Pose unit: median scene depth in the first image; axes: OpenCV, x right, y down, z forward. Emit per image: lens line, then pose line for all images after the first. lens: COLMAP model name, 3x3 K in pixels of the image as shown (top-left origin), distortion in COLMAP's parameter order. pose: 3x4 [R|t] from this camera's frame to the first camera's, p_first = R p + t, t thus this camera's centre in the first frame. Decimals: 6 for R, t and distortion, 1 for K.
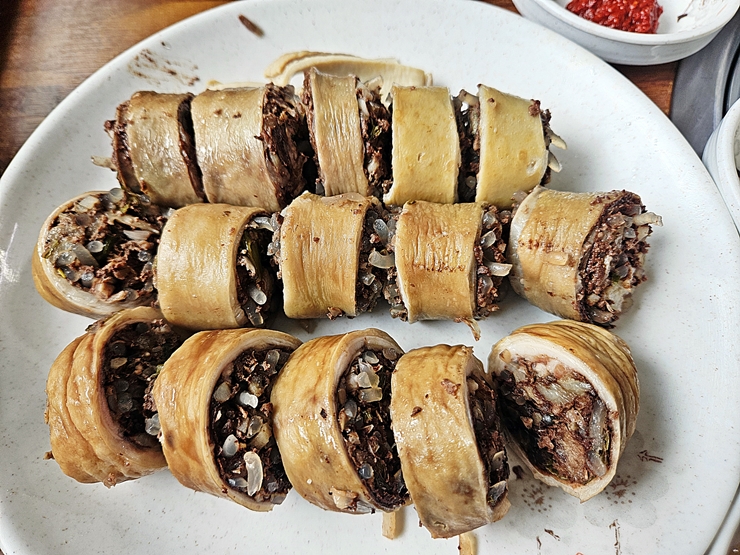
lens RADIAL K [[500.9, 0, 342.4], [0, 500.9, 277.4], [0, 0, 1]] dist [0.001796, 0.000901]
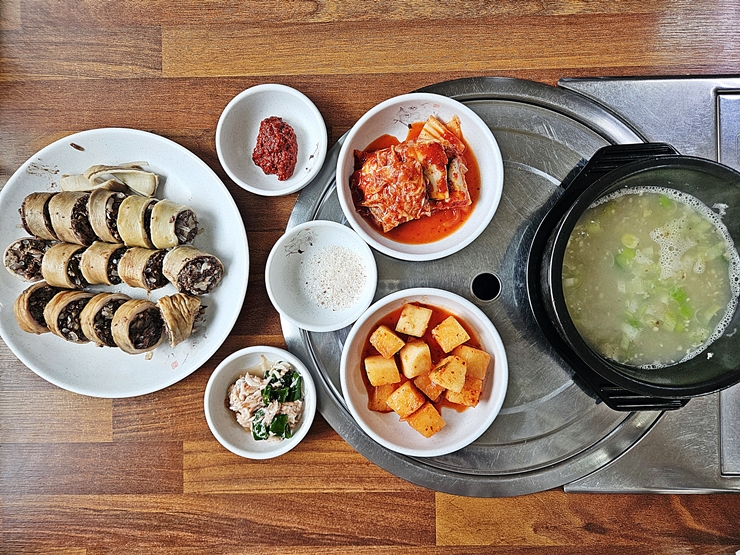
lens RADIAL K [[500.9, 0, 342.4], [0, 500.9, 277.4], [0, 0, 1]] dist [0.001796, 0.000901]
pose [[0.996790, 0.070351, -0.038222, 1.590554], [-0.047992, 0.907137, 0.418090, -1.369182], [0.064086, -0.414913, 0.907601, -1.693146]]
